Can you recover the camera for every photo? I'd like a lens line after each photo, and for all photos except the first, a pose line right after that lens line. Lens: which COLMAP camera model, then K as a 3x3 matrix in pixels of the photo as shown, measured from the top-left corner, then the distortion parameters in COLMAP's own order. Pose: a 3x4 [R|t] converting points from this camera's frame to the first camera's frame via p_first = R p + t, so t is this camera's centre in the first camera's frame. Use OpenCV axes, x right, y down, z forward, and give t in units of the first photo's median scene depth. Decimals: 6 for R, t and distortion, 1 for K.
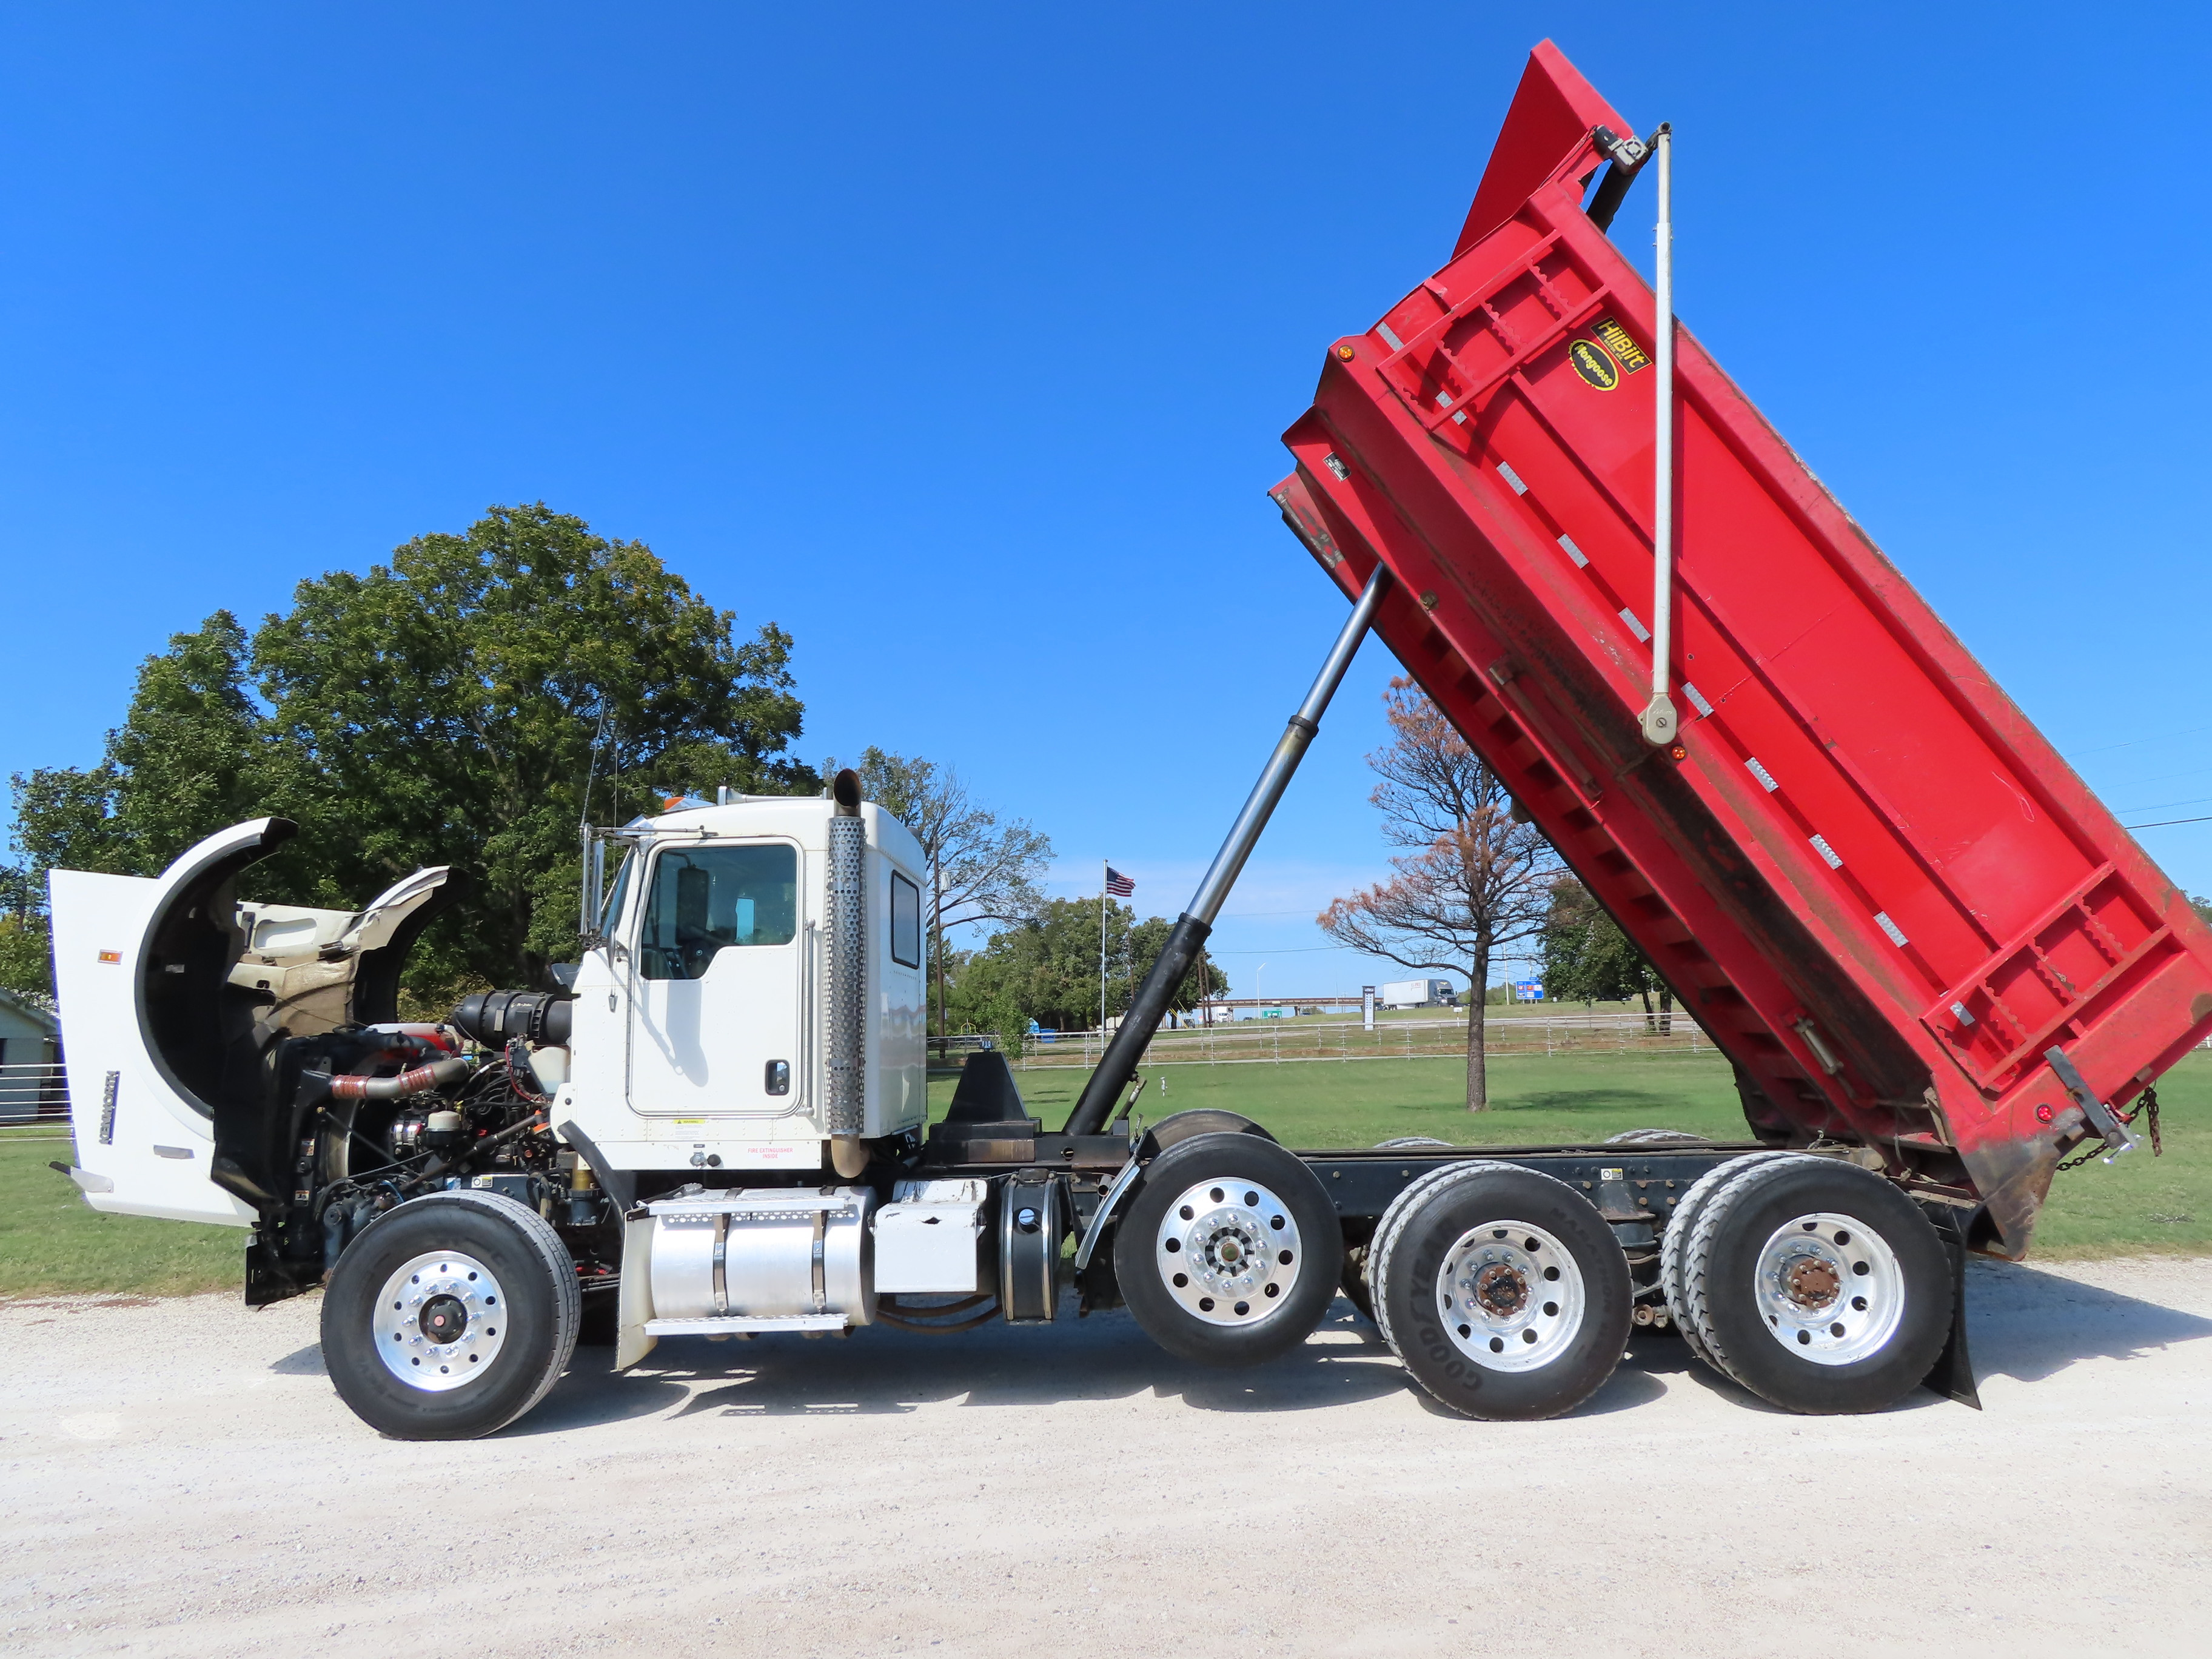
lens RADIAL K [[1543.7, 0, 1106.0], [0, 1543.7, 829.5], [0, 0, 1]] dist [-0.000679, -0.002977]
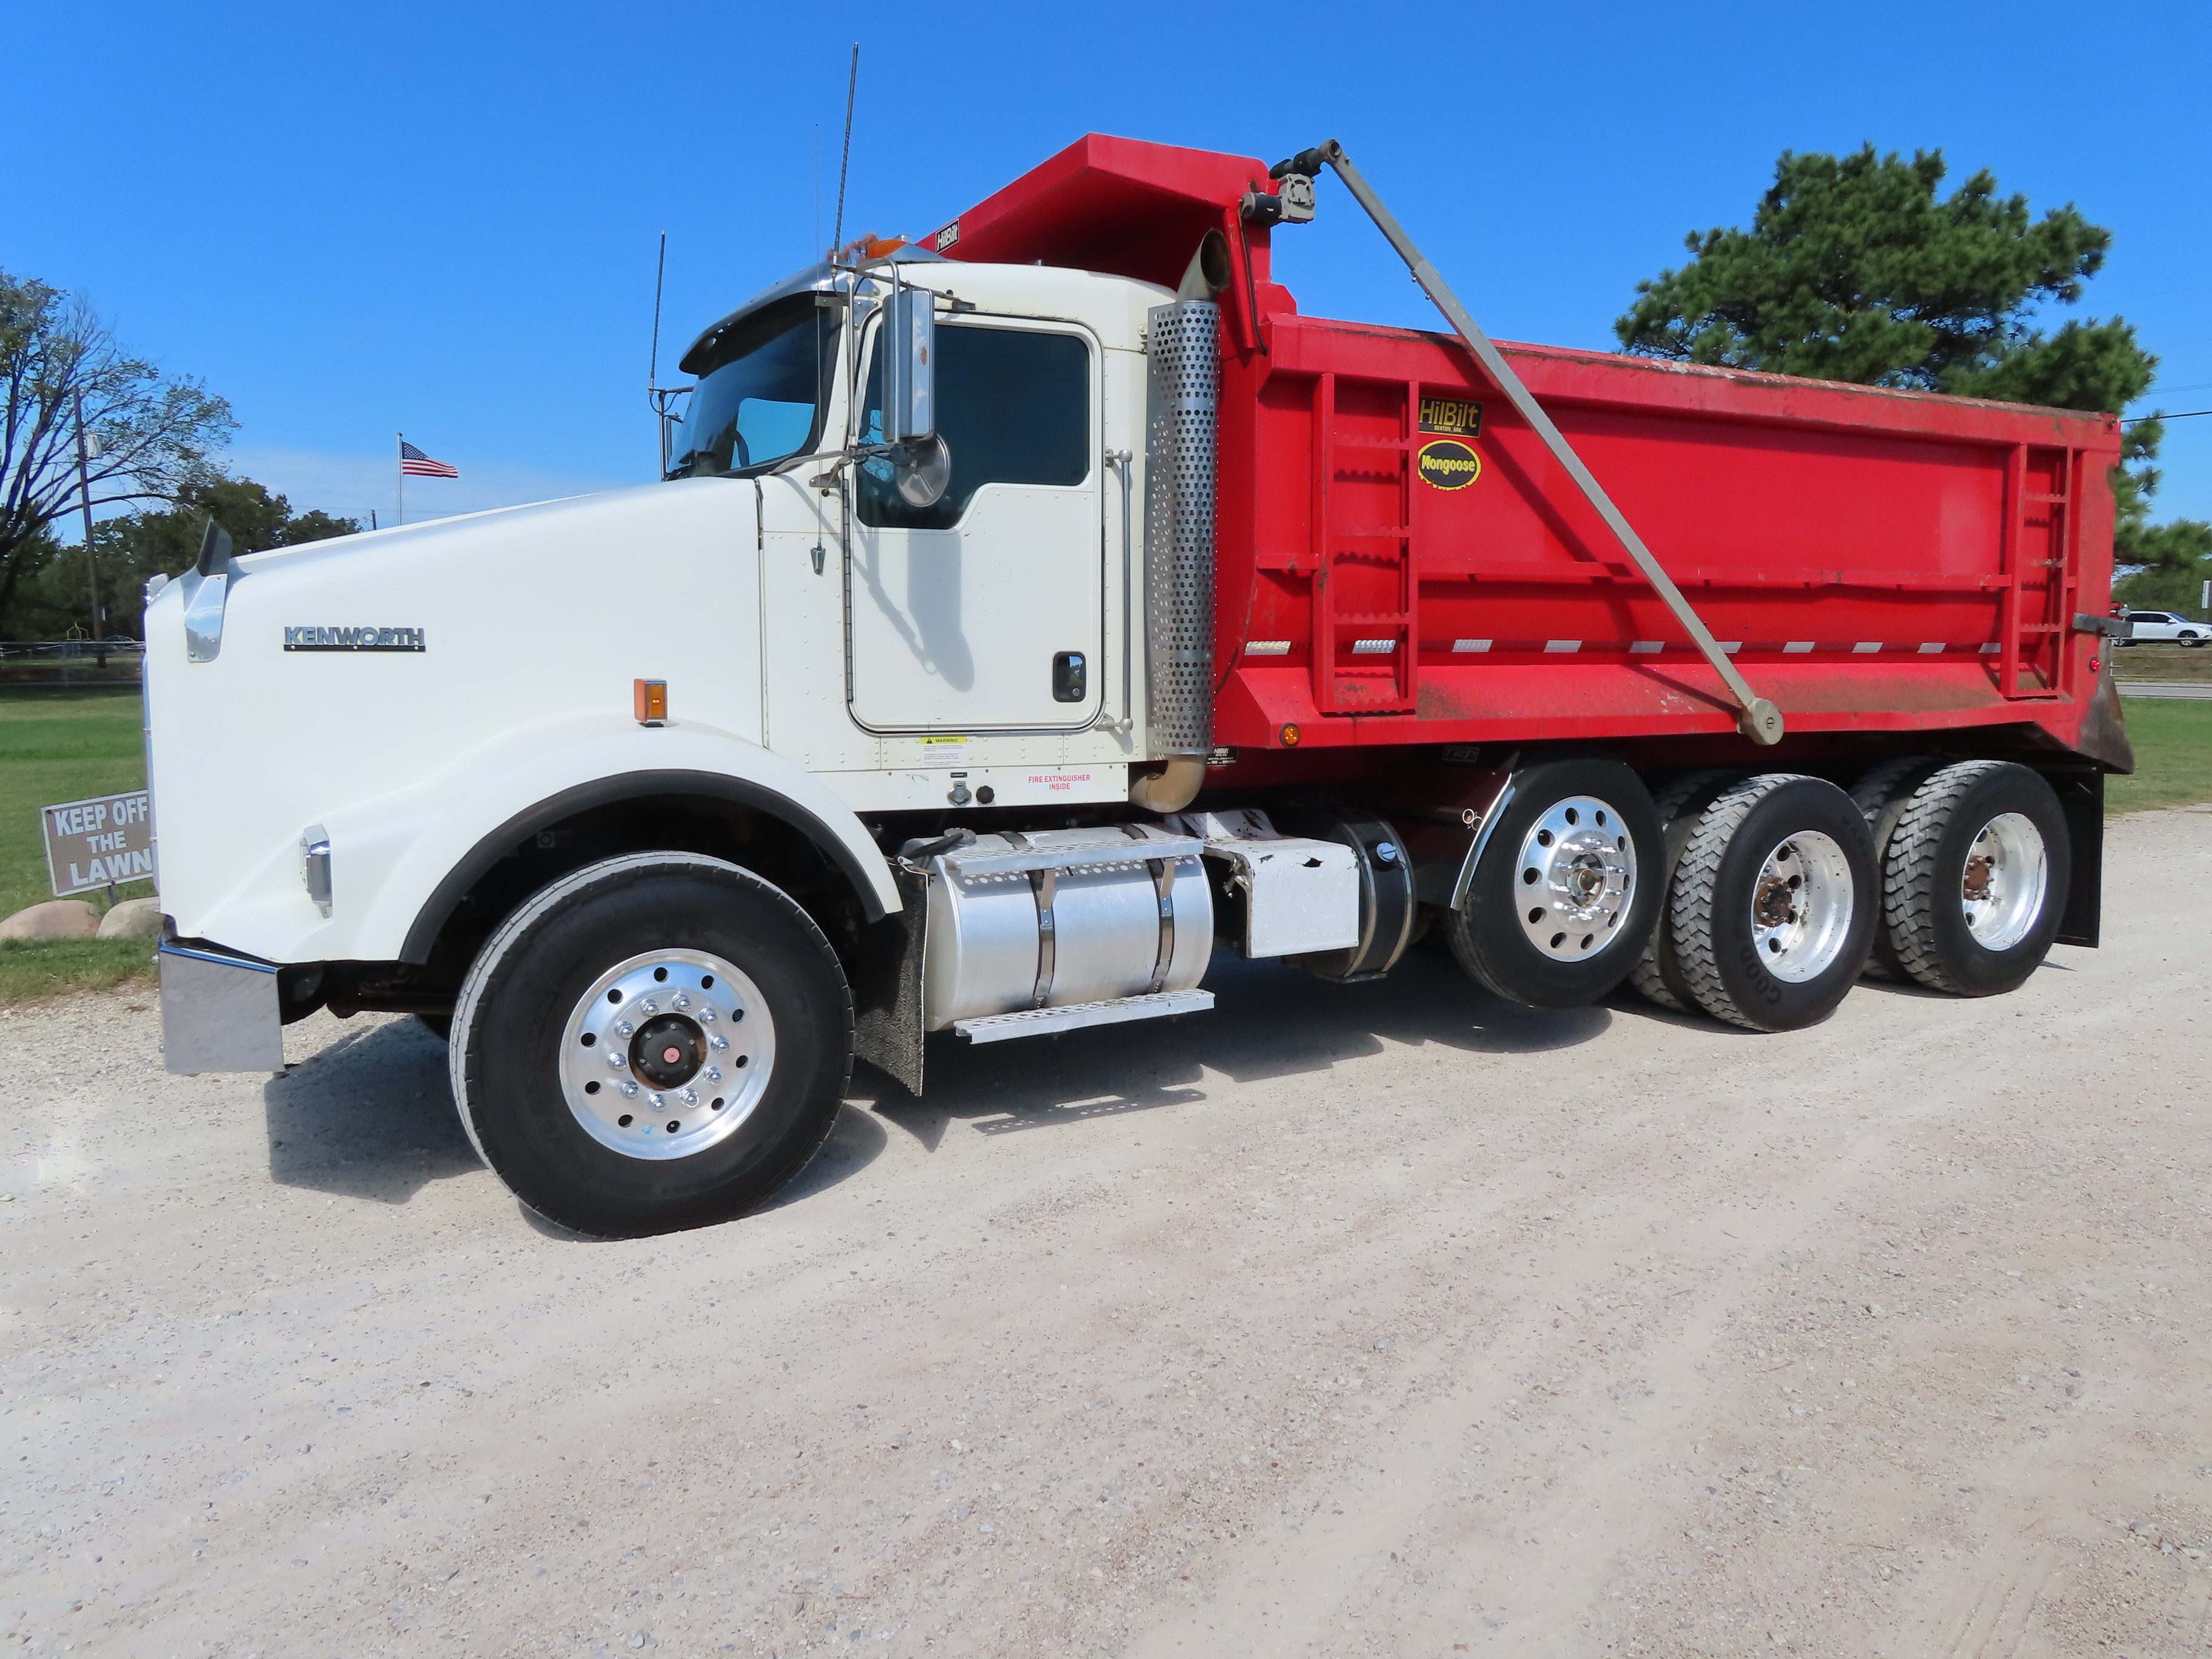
lens RADIAL K [[1543.7, 0, 1106.0], [0, 1543.7, 829.5], [0, 0, 1]] dist [-0.000679, -0.002977]
pose [[0.872641, -0.040069, 0.486715, -0.549973], [-0.080221, 0.971329, 0.223796, 0.069790], [-0.481728, -0.234339, 0.844407, 0.383431]]
